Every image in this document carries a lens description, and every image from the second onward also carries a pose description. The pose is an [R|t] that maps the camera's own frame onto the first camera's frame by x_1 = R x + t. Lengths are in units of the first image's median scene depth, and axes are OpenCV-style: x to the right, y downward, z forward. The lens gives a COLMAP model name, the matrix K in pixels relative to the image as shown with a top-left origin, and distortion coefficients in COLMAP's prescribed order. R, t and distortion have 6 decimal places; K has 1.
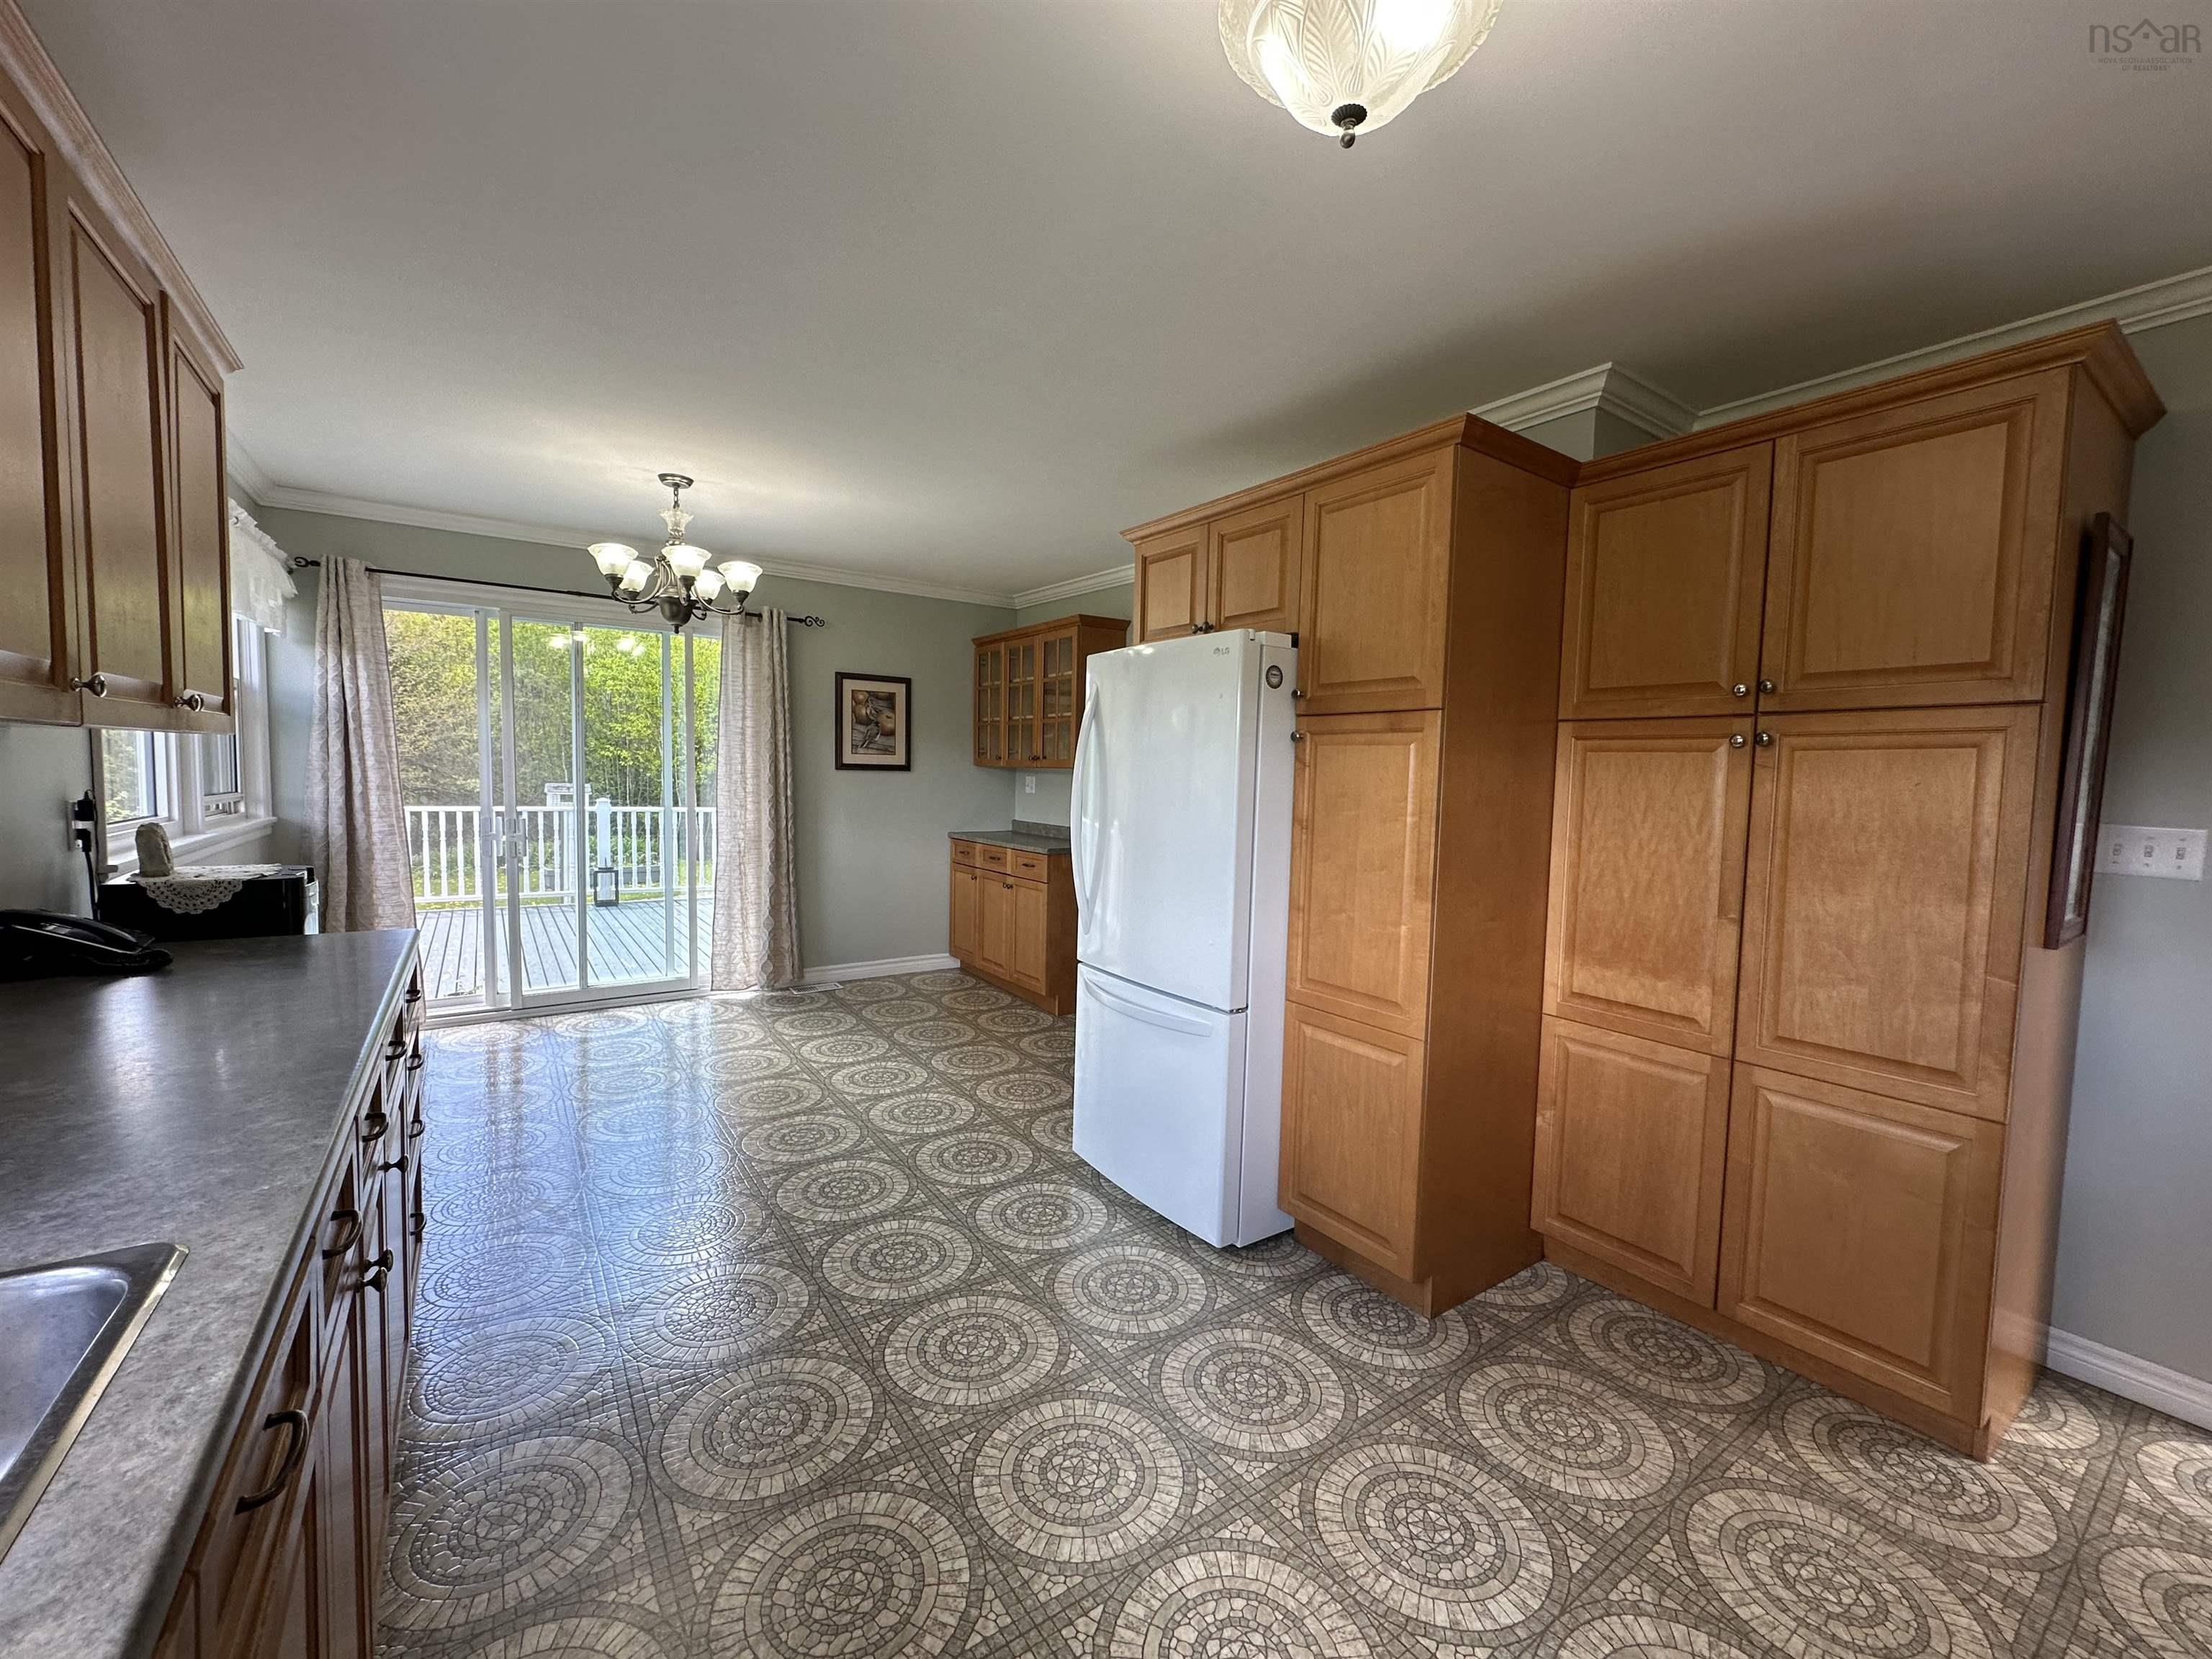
lens RADIAL K [[886.7, 0, 1102.6], [0, 886.7, 827.8], [0, 0, 1]] dist [-0.005674, 0.001659]
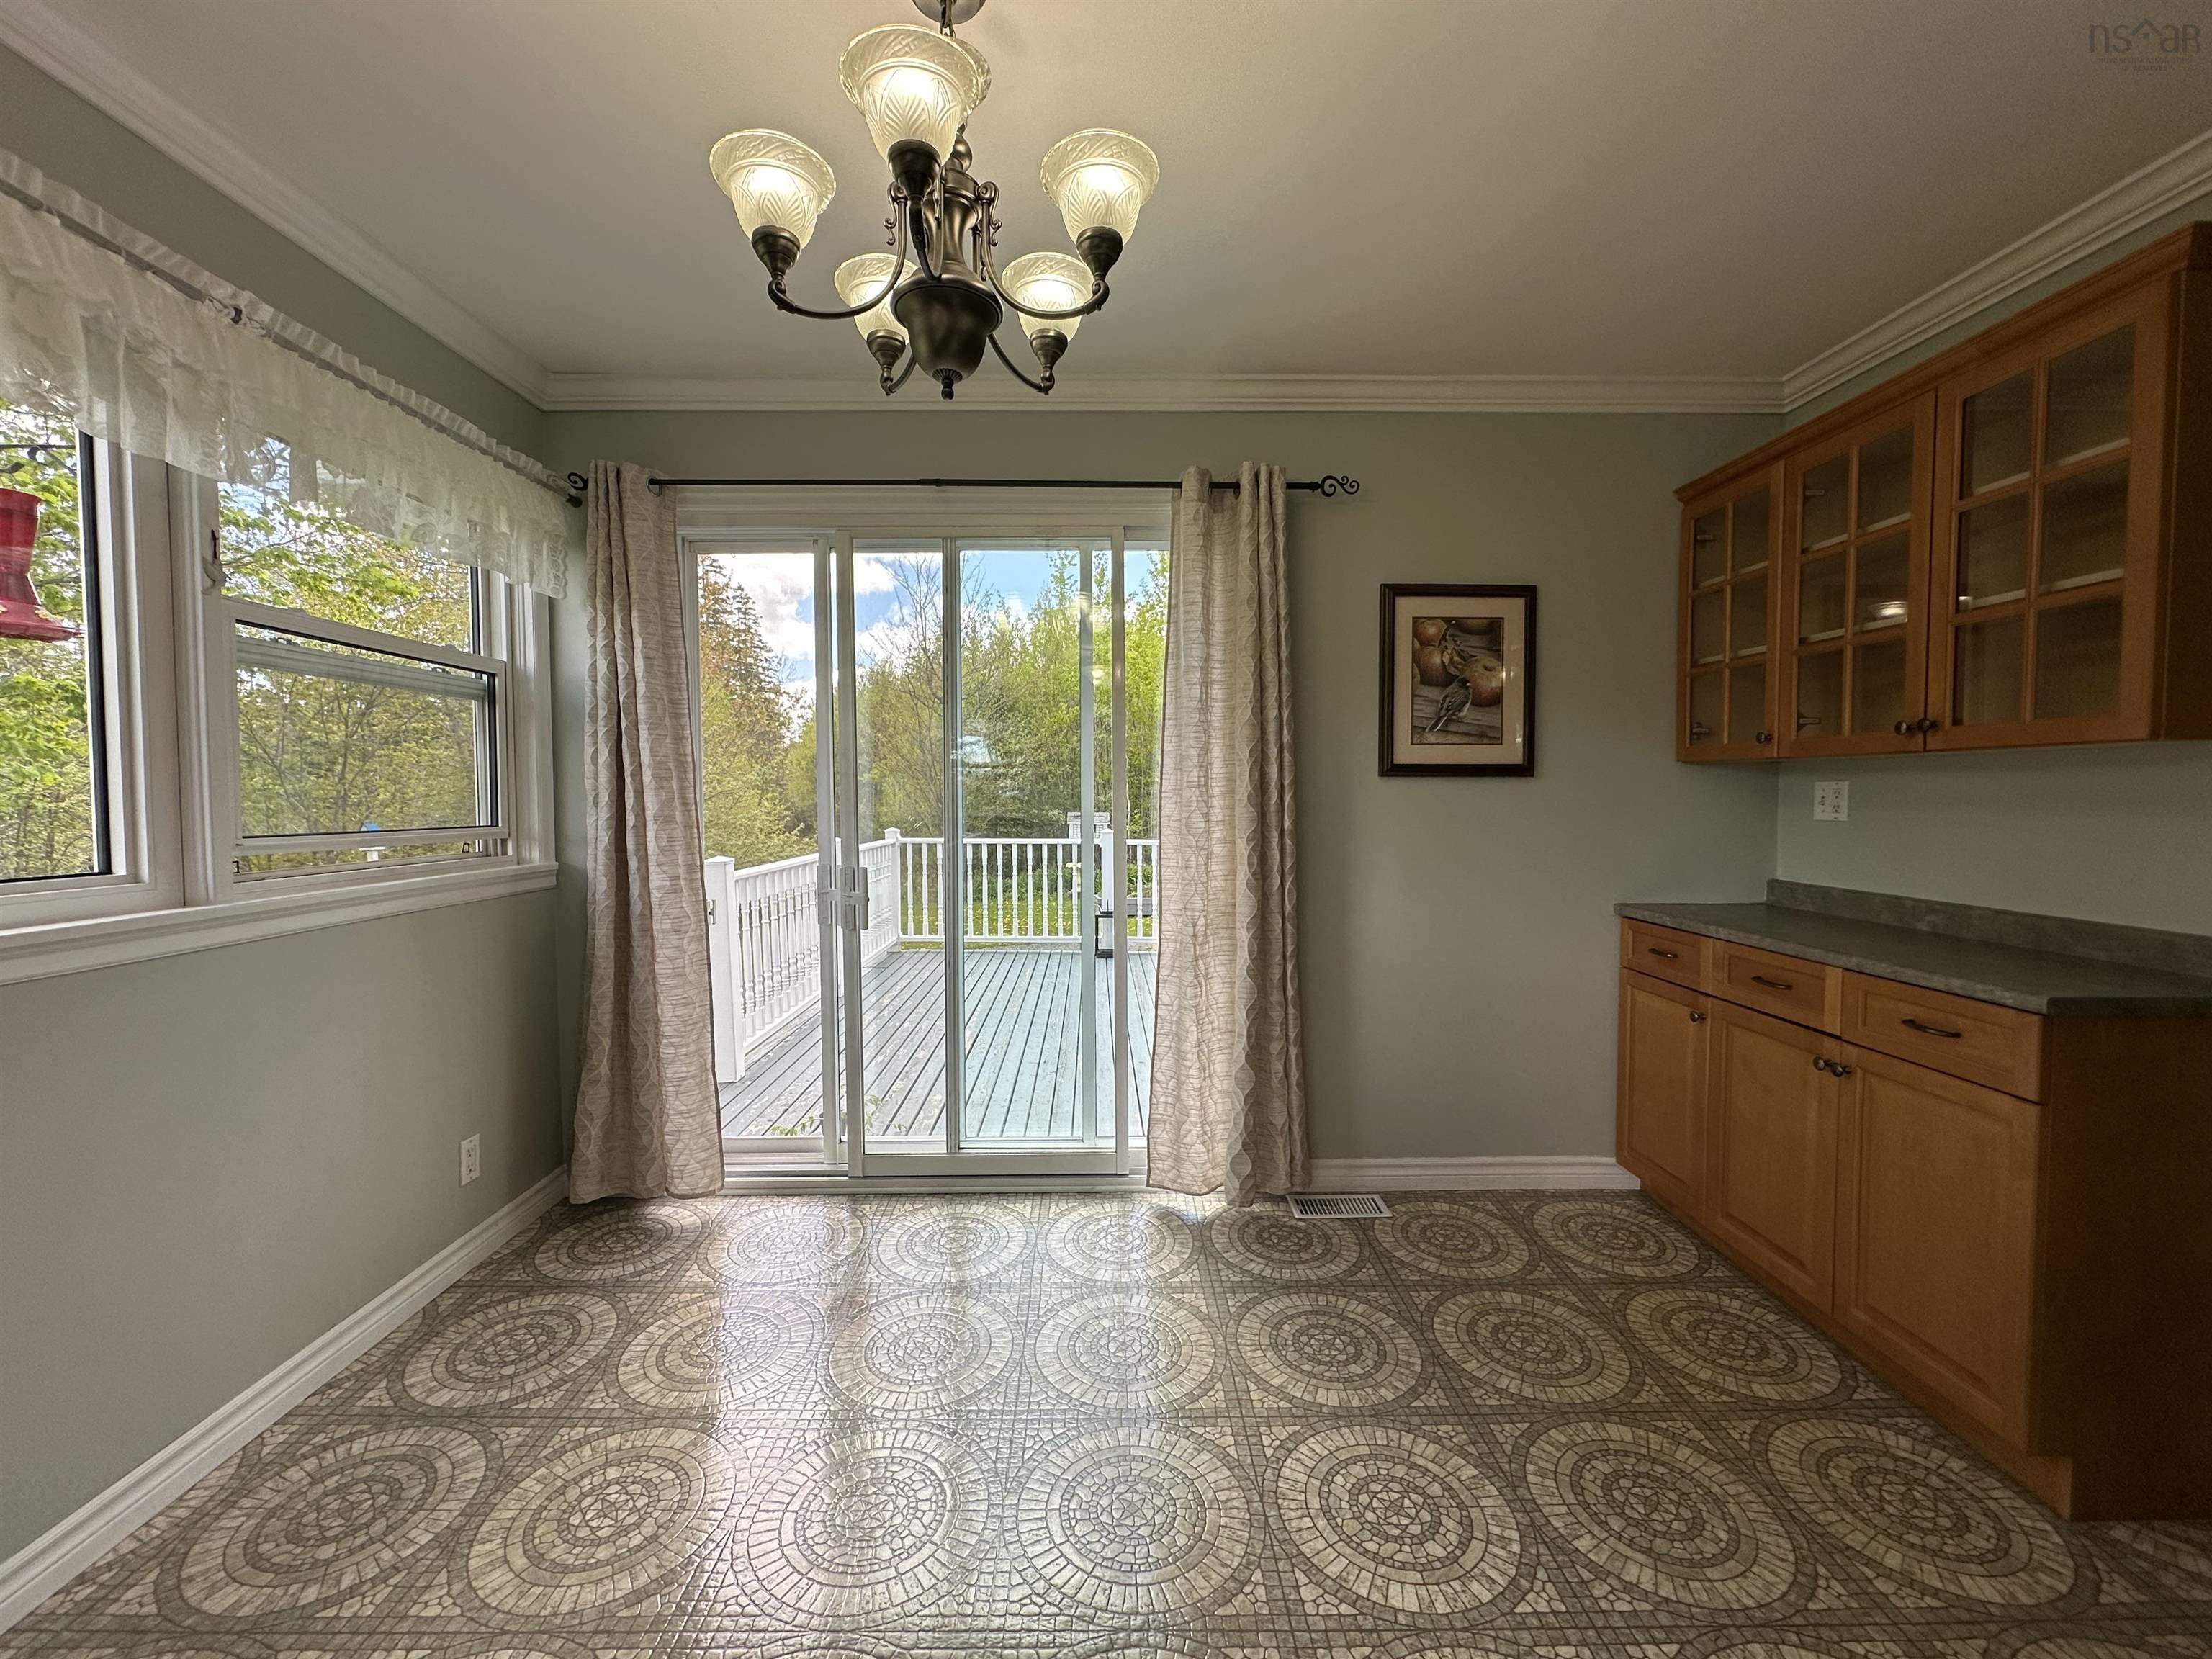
lens RADIAL K [[886.7, 0, 1103.4], [0, 886.7, 830.6], [0, 0, 1]] dist [-0.005674, 0.001659]
pose [[0.826872, -0.000546, -0.562390, -0.155170], [-0.016698, 0.999535, -0.025521, -0.020397], [0.562143, 0.030494, 0.826478, 0.521416]]
